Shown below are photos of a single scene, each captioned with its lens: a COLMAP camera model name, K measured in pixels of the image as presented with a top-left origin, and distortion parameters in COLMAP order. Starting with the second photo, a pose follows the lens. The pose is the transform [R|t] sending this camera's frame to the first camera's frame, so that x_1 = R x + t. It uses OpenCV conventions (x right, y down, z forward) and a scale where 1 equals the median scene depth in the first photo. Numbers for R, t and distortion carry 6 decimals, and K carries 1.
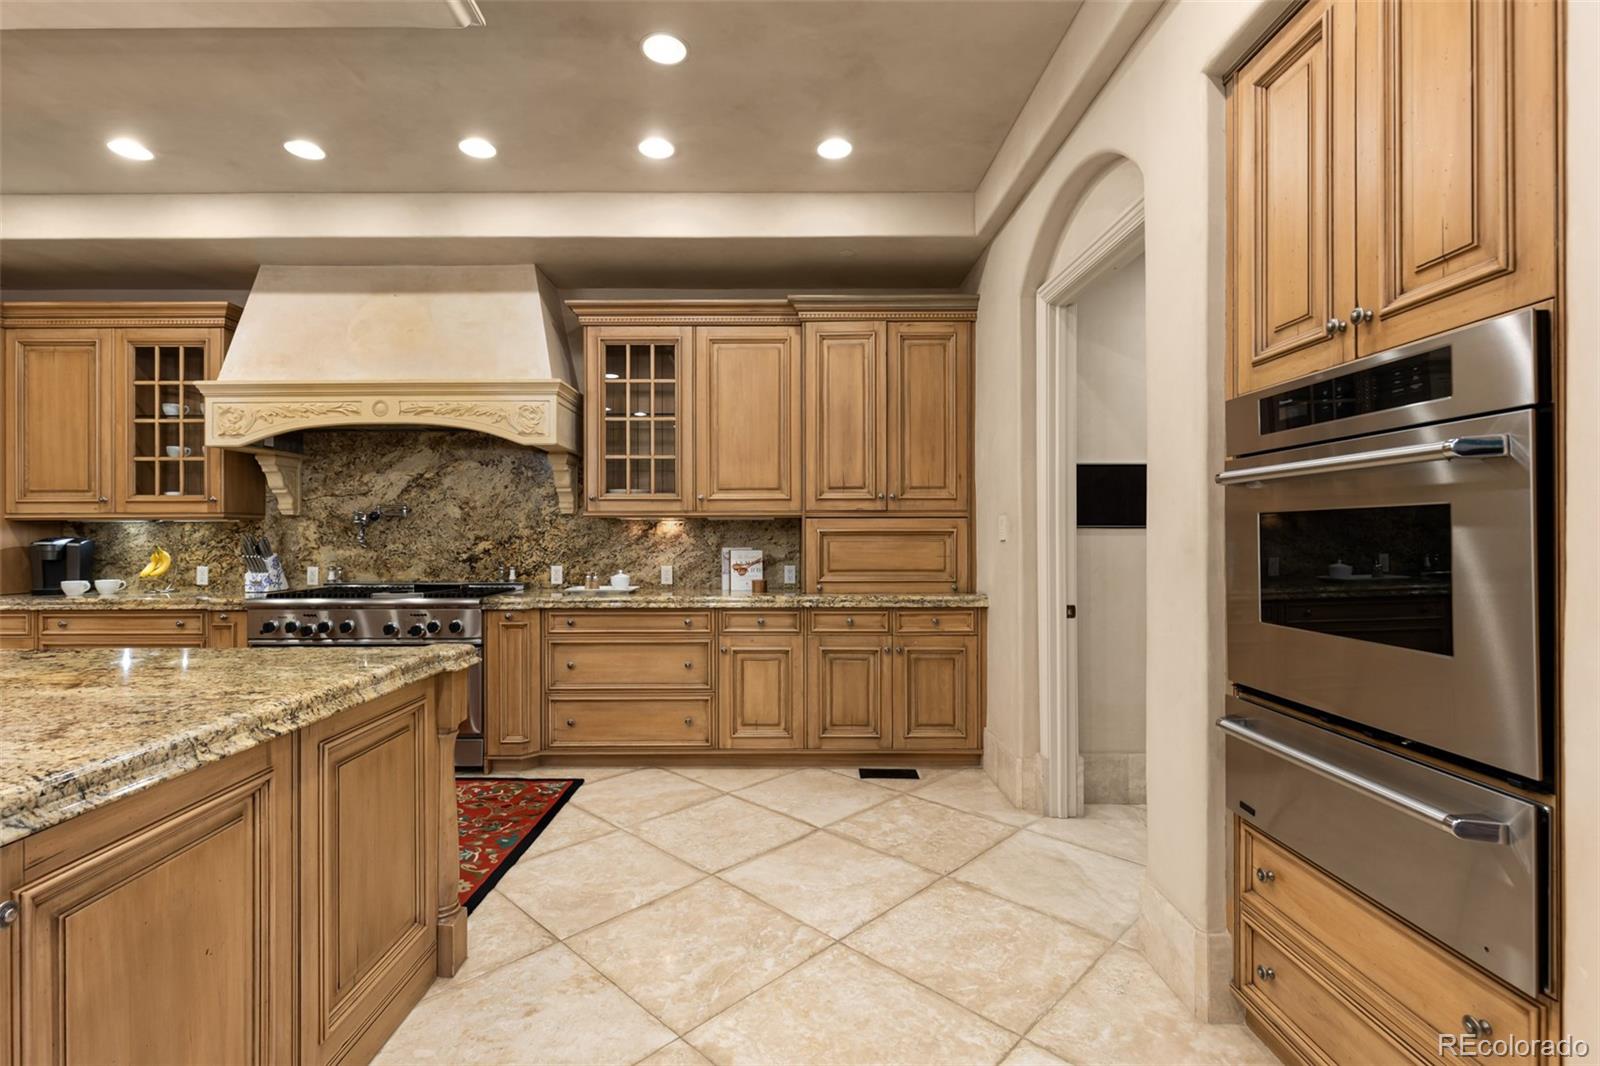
lens RADIAL K [[723.2, 0, 793.4], [0, 723.2, 535.1], [0, 0, 1]] dist [-0.001523, -0.001027]
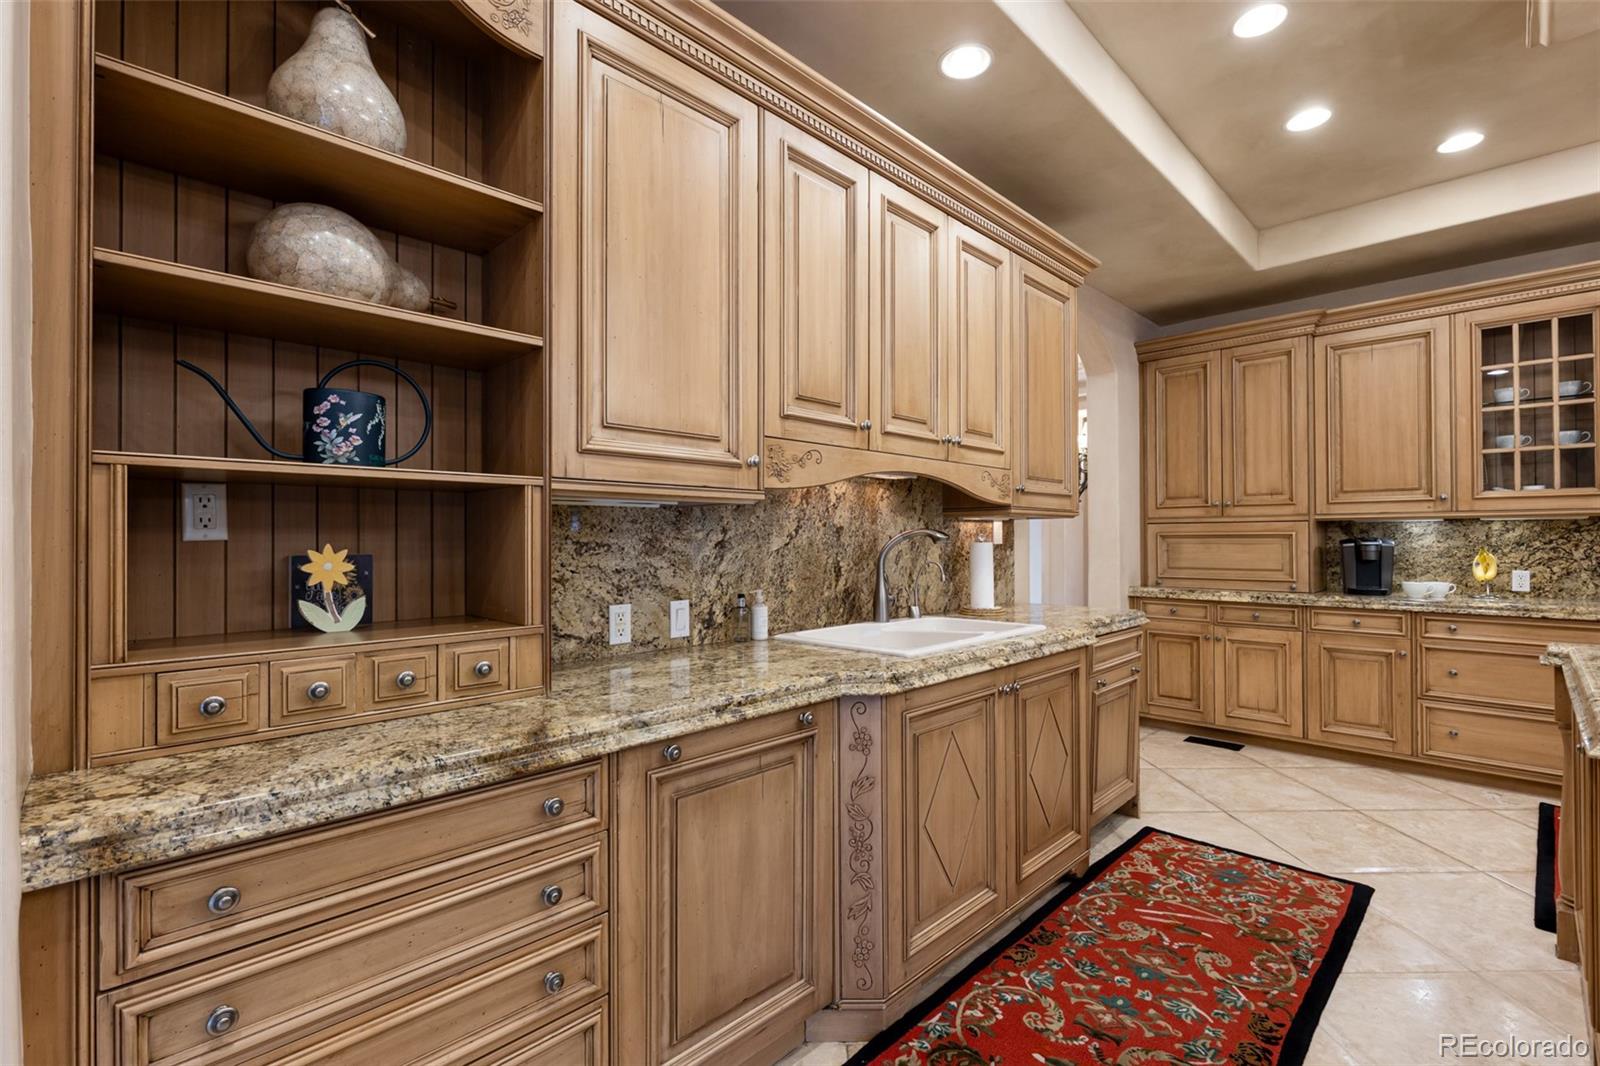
lens RADIAL K [[713.3, 0, 802.3], [0, 713.3, 529.1], [0, 0, 1]] dist [-0.003490, -0.000657]
pose [[0.702972, -0.008853, -0.711162, -0.880128], [0.000794, 0.999932, -0.011664, 0.002709], [0.711217, 0.007635, 0.702931, -0.248888]]
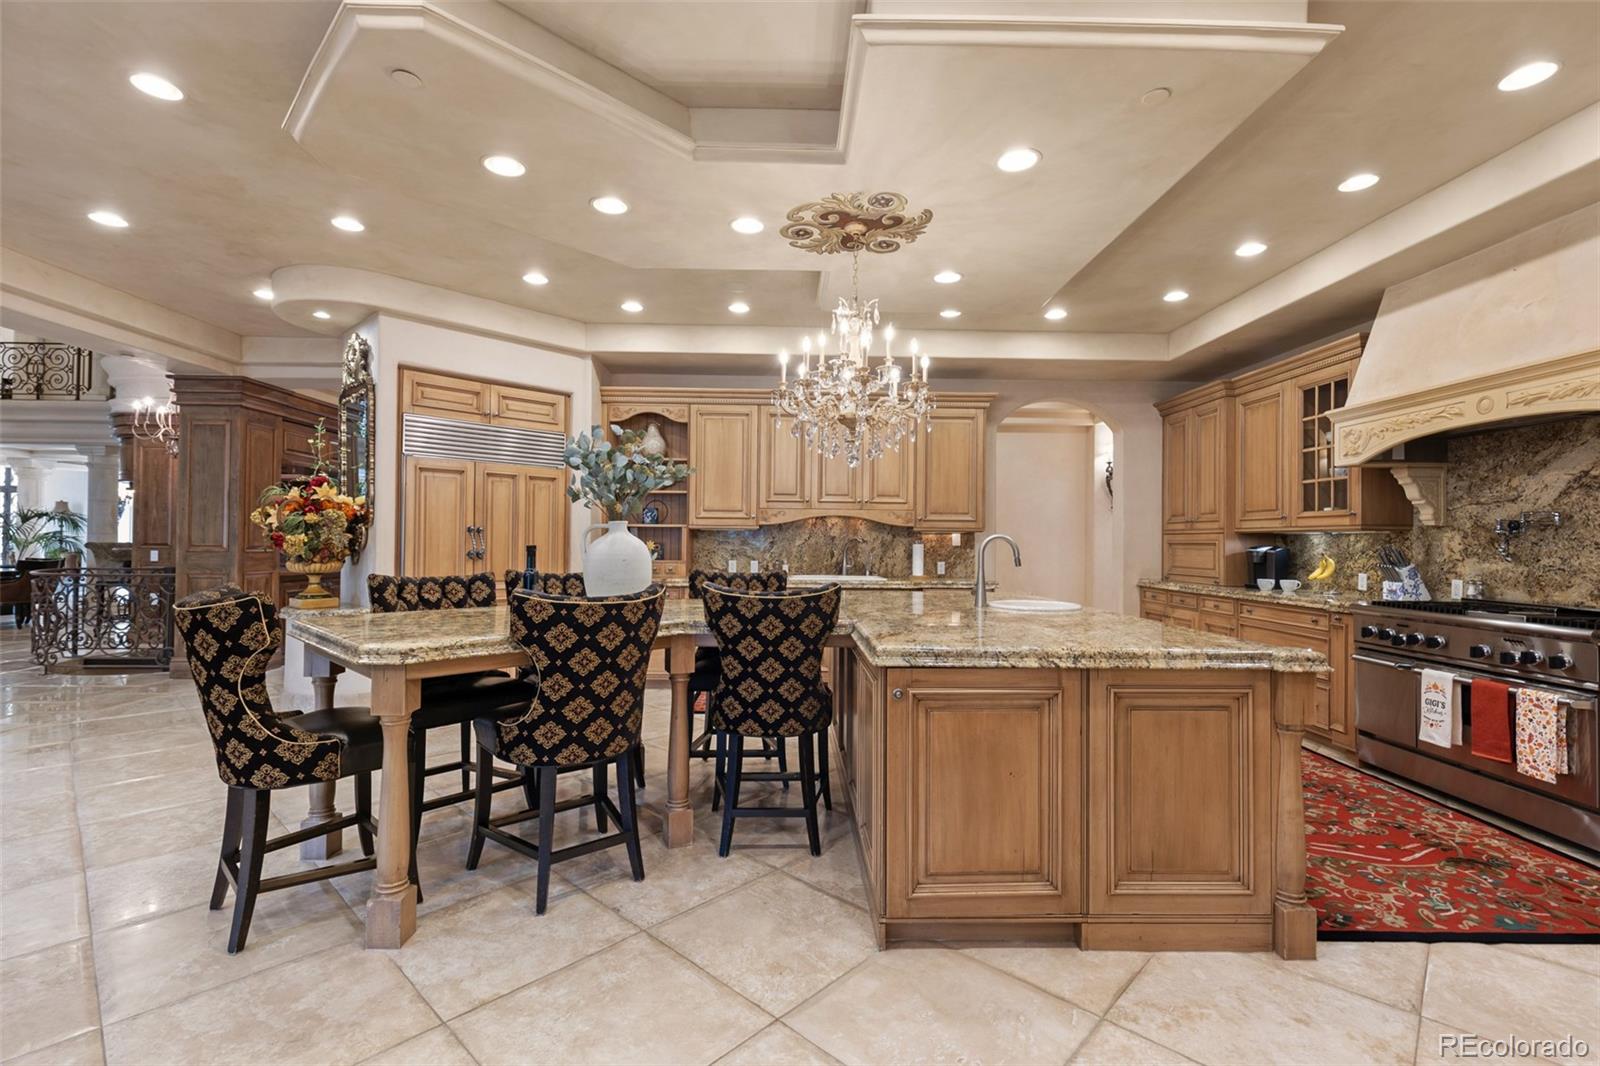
lens RADIAL K [[723.2, 0, 793.4], [0, 723.2, 535.1], [0, 0, 1]] dist [-0.001523, -0.001027]
pose [[0.003683, -0.005152, -0.999980, 0.303953], [-0.010242, 0.999934, -0.005189, -0.000954], [0.999941, 0.010261, 0.003630, 0.135241]]
